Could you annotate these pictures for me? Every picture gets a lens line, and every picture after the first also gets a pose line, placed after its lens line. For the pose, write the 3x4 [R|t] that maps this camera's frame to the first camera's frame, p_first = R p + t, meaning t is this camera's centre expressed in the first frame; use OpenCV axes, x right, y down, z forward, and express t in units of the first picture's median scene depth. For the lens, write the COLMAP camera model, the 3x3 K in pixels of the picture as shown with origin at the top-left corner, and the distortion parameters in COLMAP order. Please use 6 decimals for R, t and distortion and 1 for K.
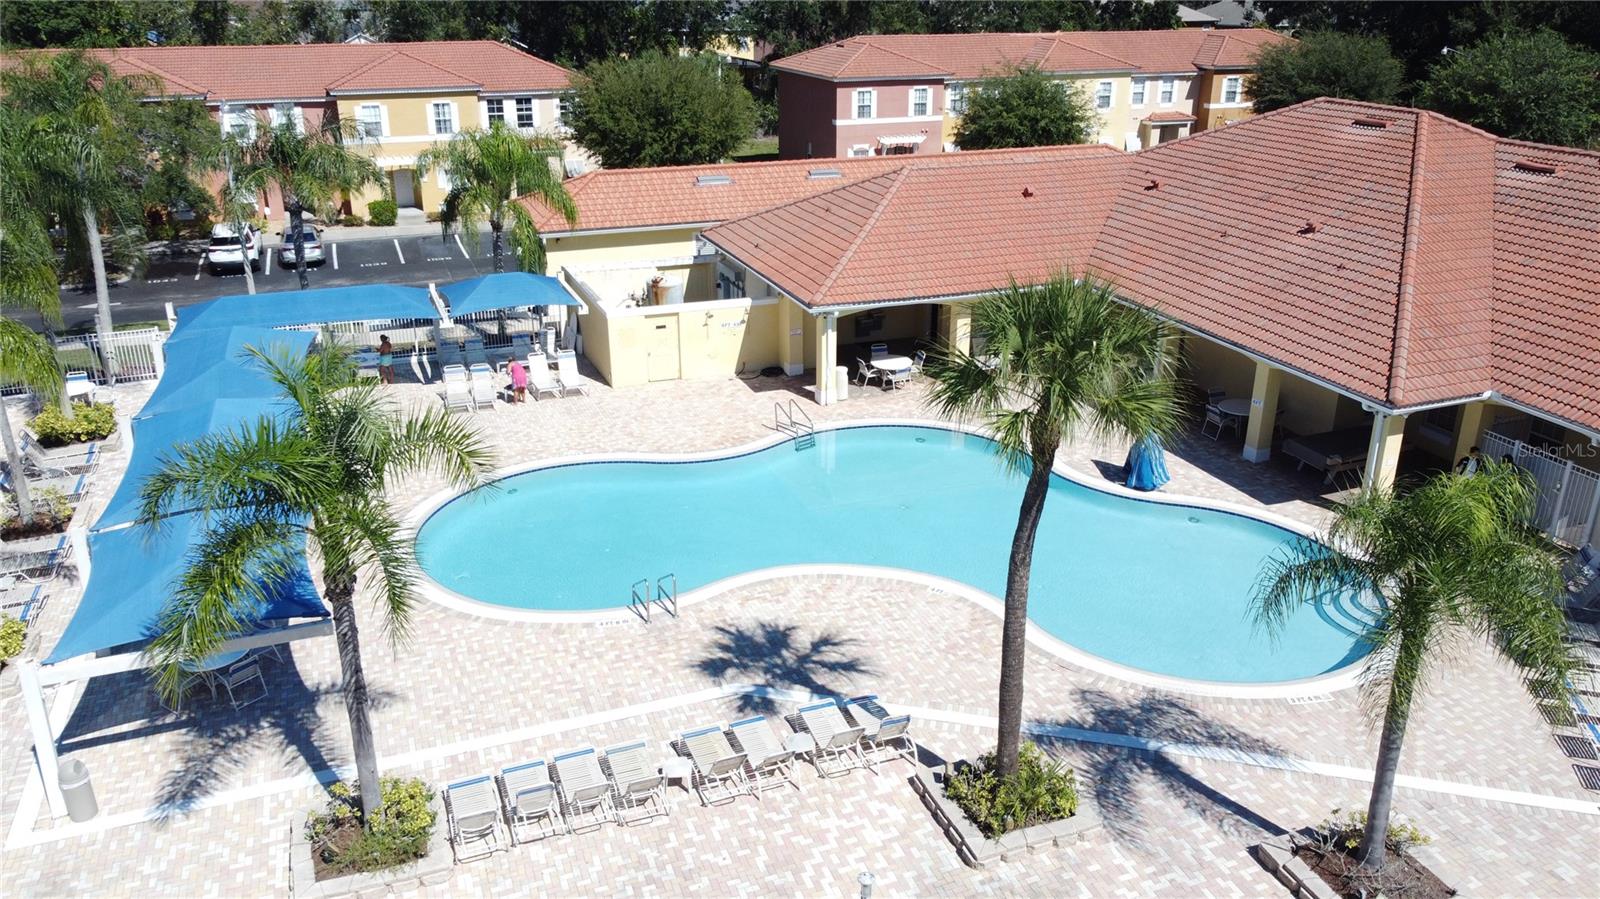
lens RADIAL K [[1215.5, 0, 800.0], [0, 1215.5, 449.5], [0, 0, 1]] dist [-0.000462, 0.000943]
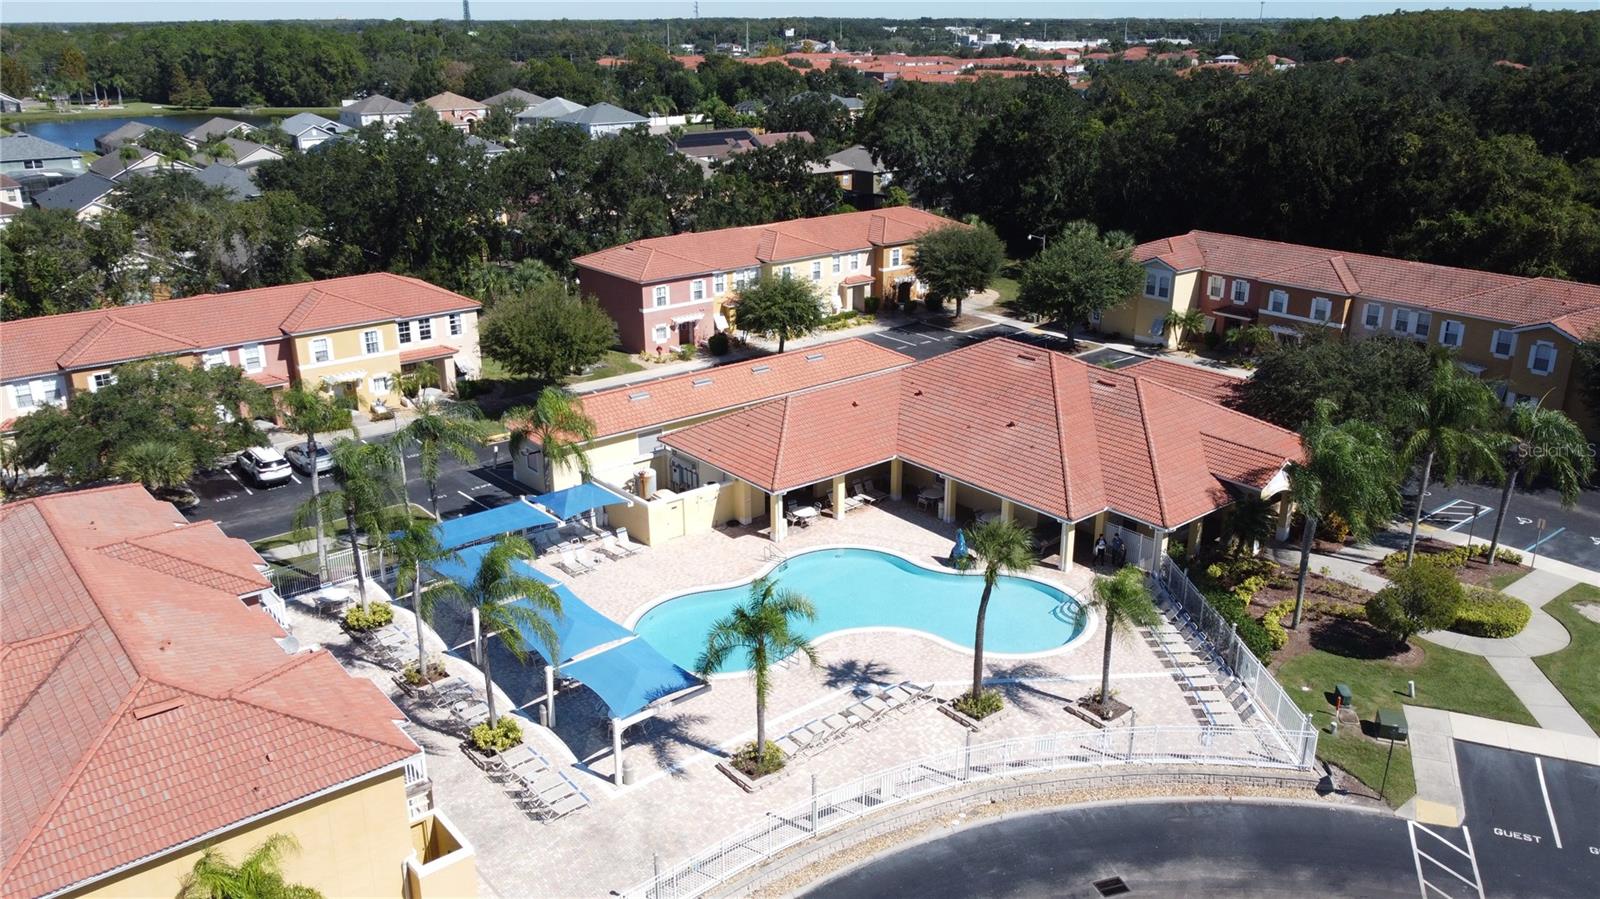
lens RADIAL K [[1190.2, 0, 800.0], [0, 1190.2, 449.5], [0, 0, 1]] dist [0.005589, -0.000048]
pose [[0.948459, -0.110989, 0.296830, -0.467477], [0.121787, 0.992392, -0.018077, -0.139568], [-0.292565, 0.053296, 0.954759, -0.718427]]
